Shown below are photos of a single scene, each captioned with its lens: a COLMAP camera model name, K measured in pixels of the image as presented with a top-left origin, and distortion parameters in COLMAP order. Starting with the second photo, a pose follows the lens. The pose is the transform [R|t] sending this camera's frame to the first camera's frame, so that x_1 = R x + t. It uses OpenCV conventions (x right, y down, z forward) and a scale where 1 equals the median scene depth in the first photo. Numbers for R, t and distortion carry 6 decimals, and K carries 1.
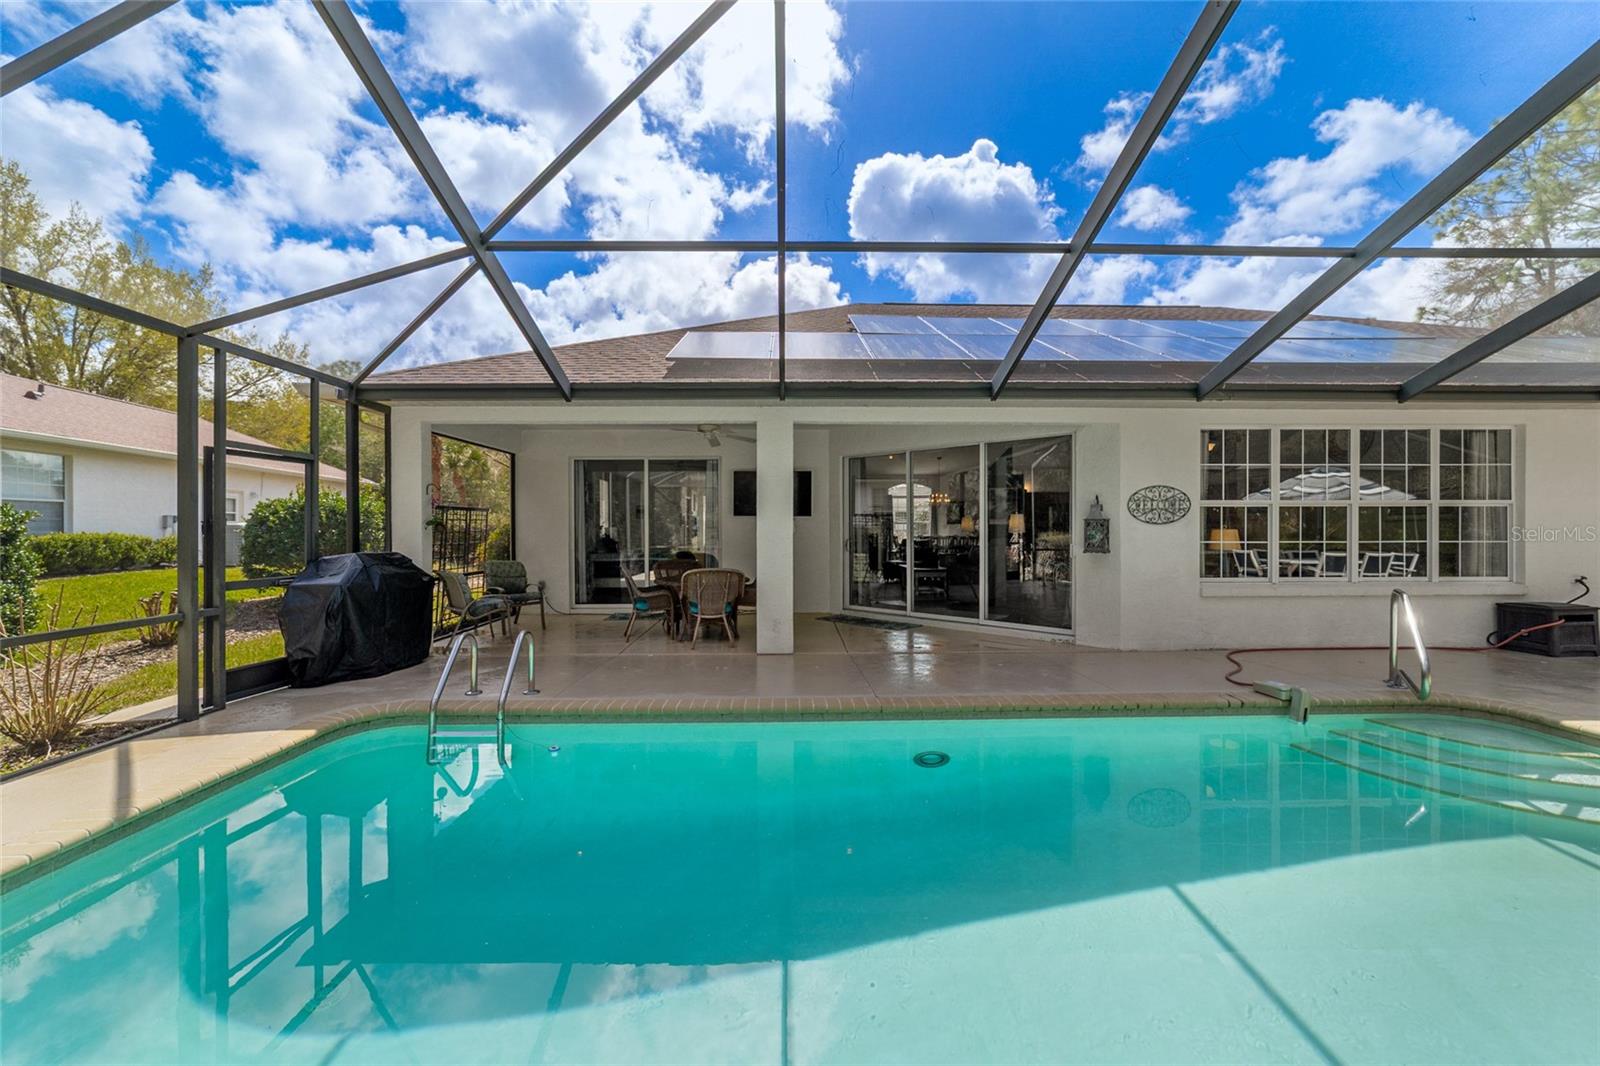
lens RADIAL K [[609.4, 0, 803.7], [0, 609.4, 519.0], [0, 0, 1]] dist [-0.001876, 0.001590]
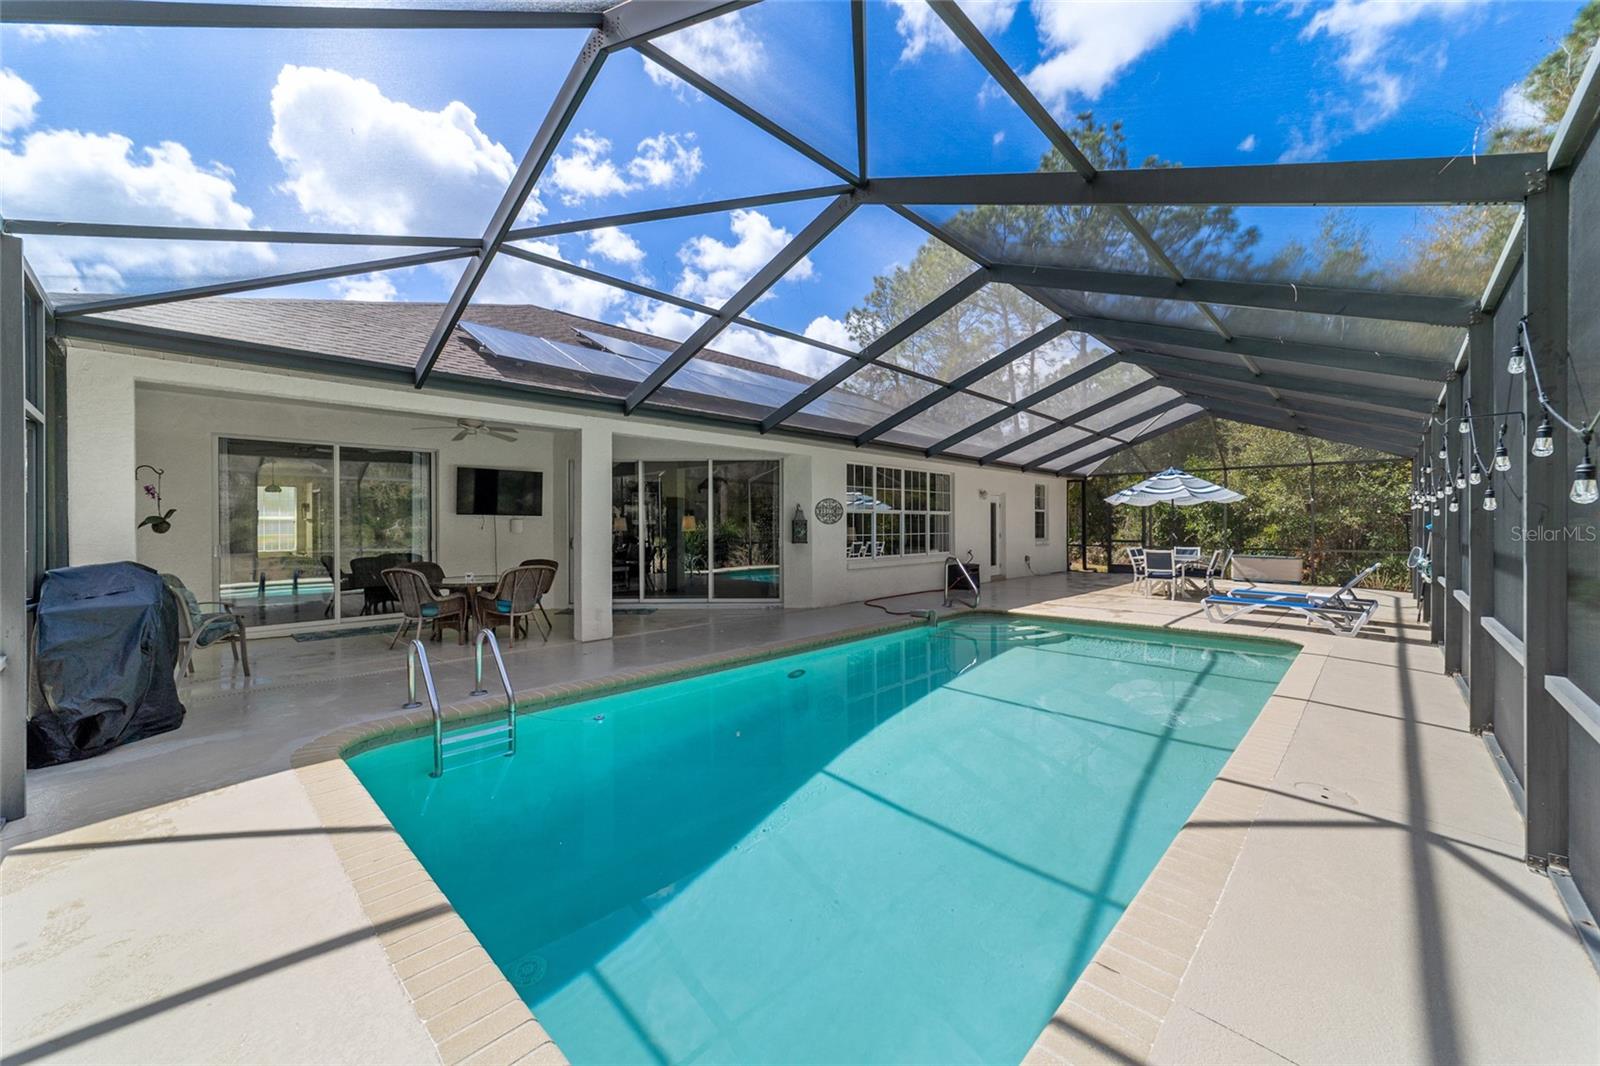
lens RADIAL K [[609.4, 0, 767.4], [0, 609.4, 541.6], [0, 0, 1]] dist [-0.001876, 0.001590]
pose [[0.734486, -0.017355, 0.678402, -0.552367], [-0.004718, 0.999518, 0.030678, 0.007032], [-0.678607, -0.025733, 0.734050, -0.020727]]
